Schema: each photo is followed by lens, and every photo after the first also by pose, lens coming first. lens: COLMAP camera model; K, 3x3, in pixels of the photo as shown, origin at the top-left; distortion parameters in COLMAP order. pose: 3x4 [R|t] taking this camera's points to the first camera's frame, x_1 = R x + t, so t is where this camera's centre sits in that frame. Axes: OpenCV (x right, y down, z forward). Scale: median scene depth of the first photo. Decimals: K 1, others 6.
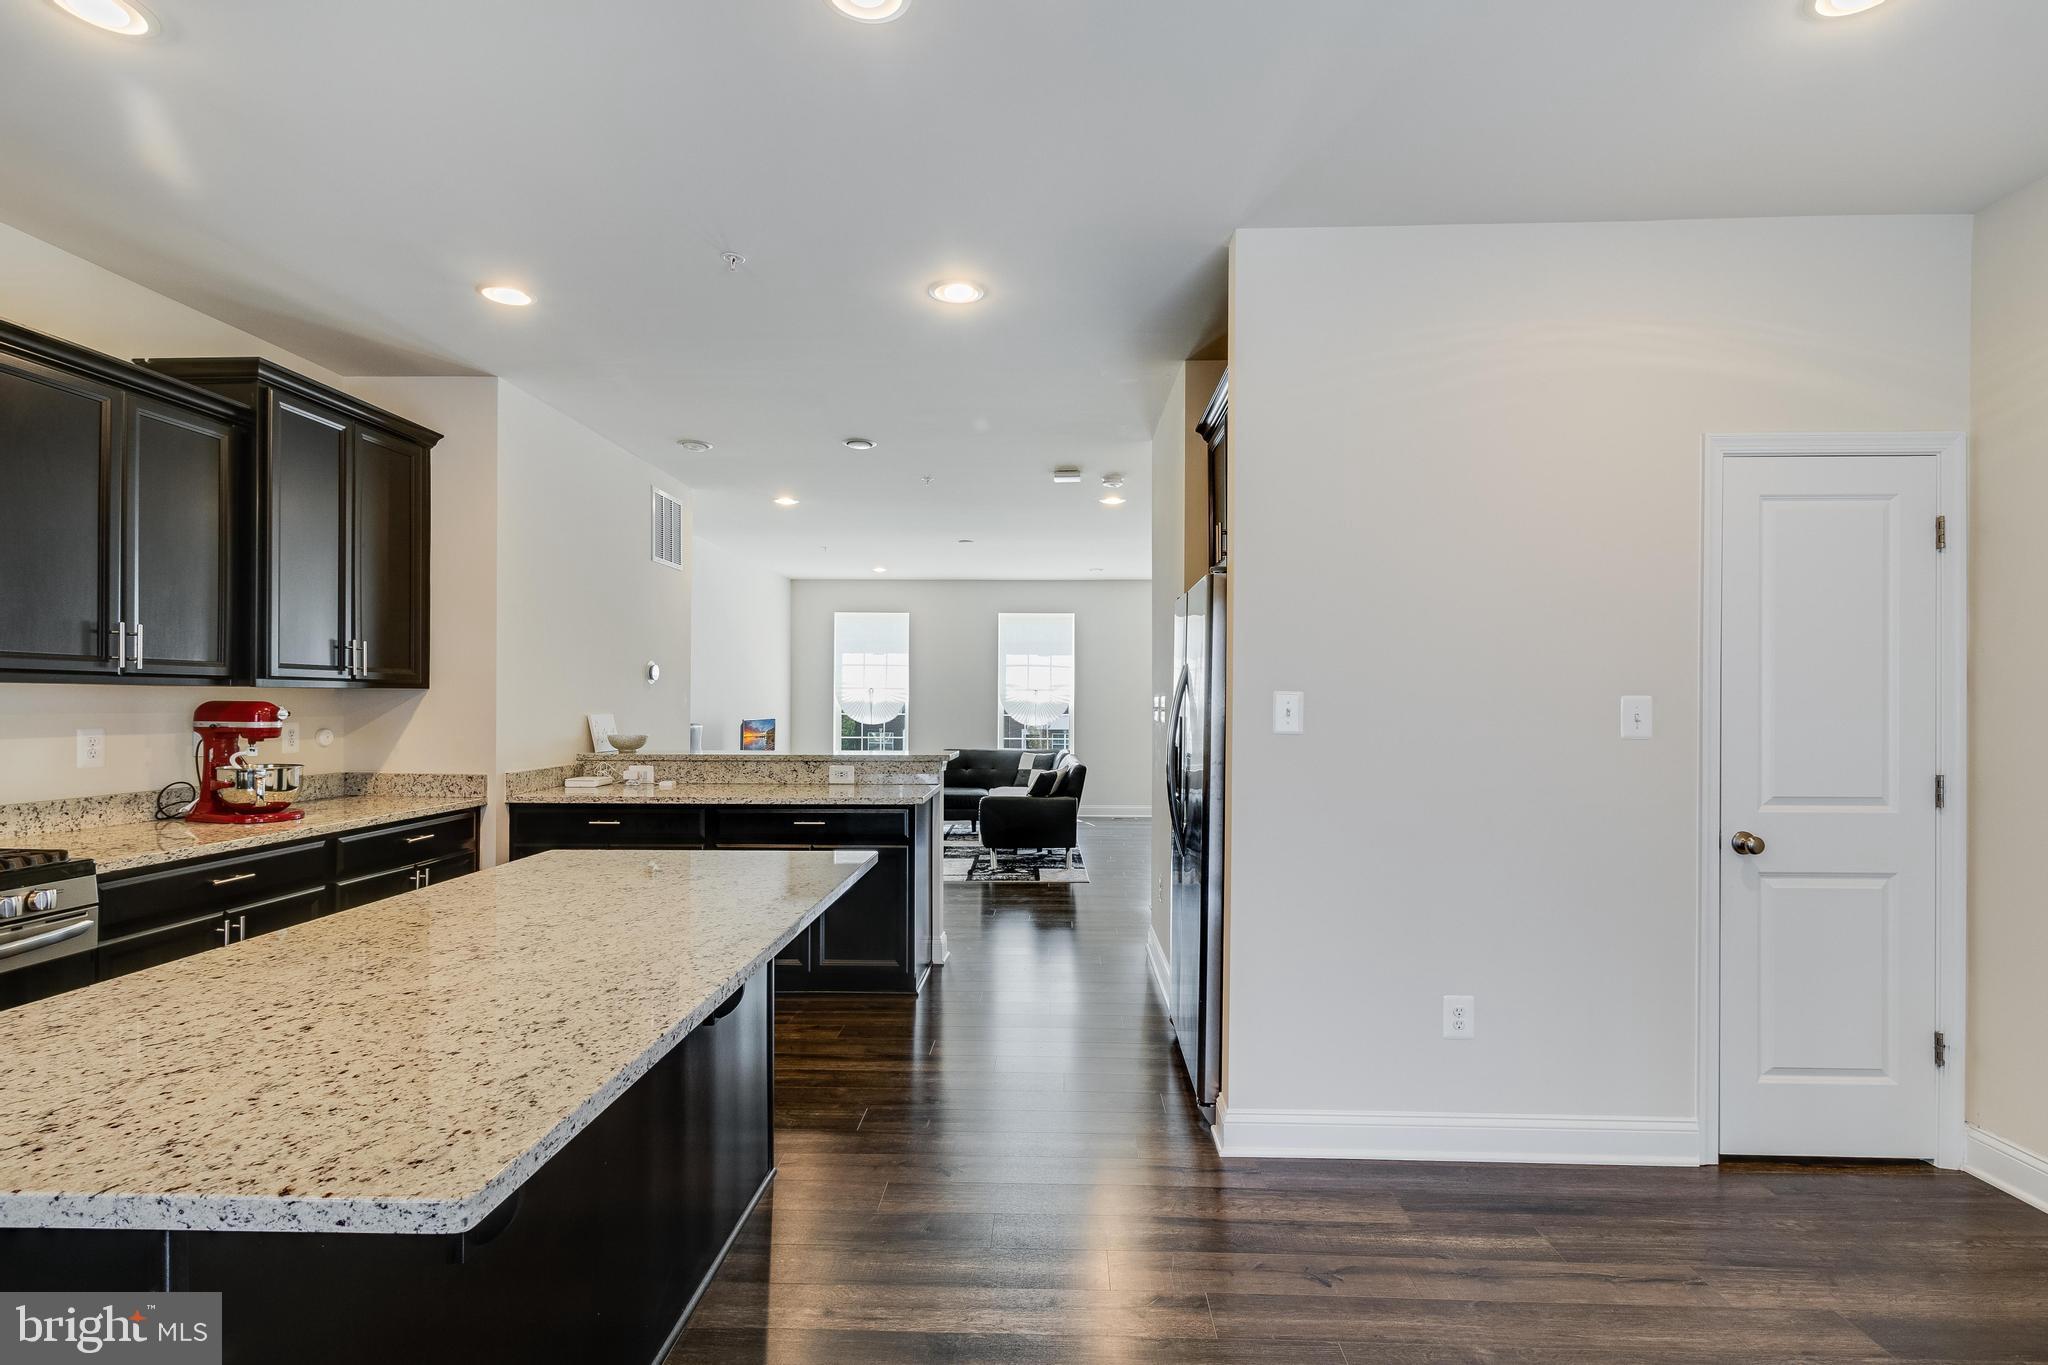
lens RADIAL K [[954.2, 0, 1029.1], [0, 954.2, 699.6], [0, 0, 1]] dist [0.001931, 0.000249]
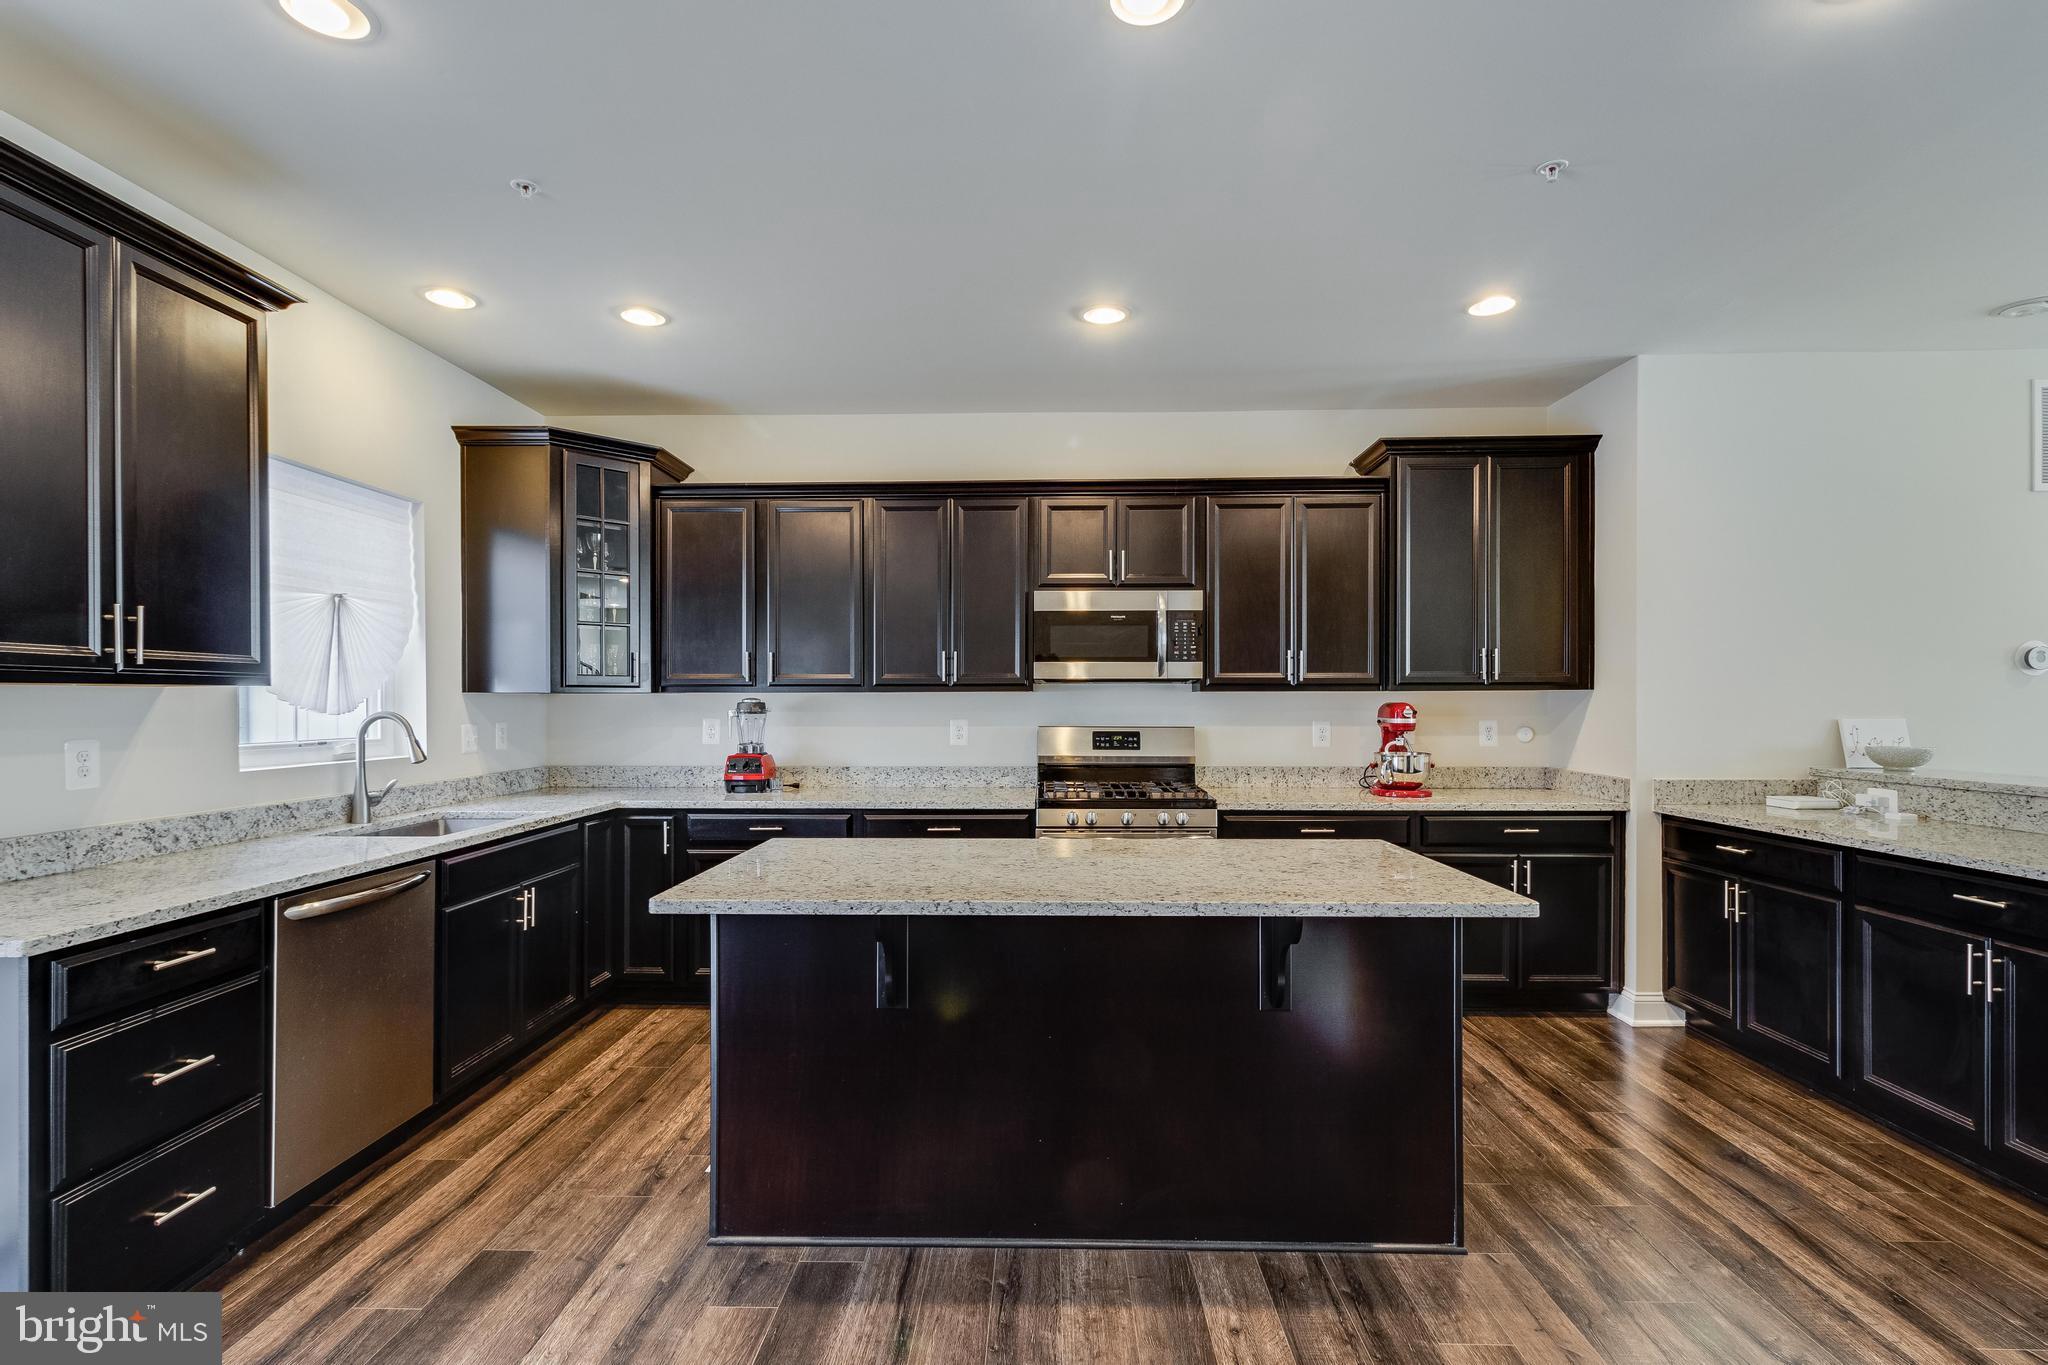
lens RADIAL K [[954.2, 0, 1021.8], [0, 954.2, 703.0], [0, 0, 1]] dist [0.001931, 0.000249]
pose [[0.006022, -0.002369, -0.999979, 0.414307], [0.003581, 0.999991, -0.002347, 0.003290], [0.999975, -0.003567, 0.006030, 0.427035]]
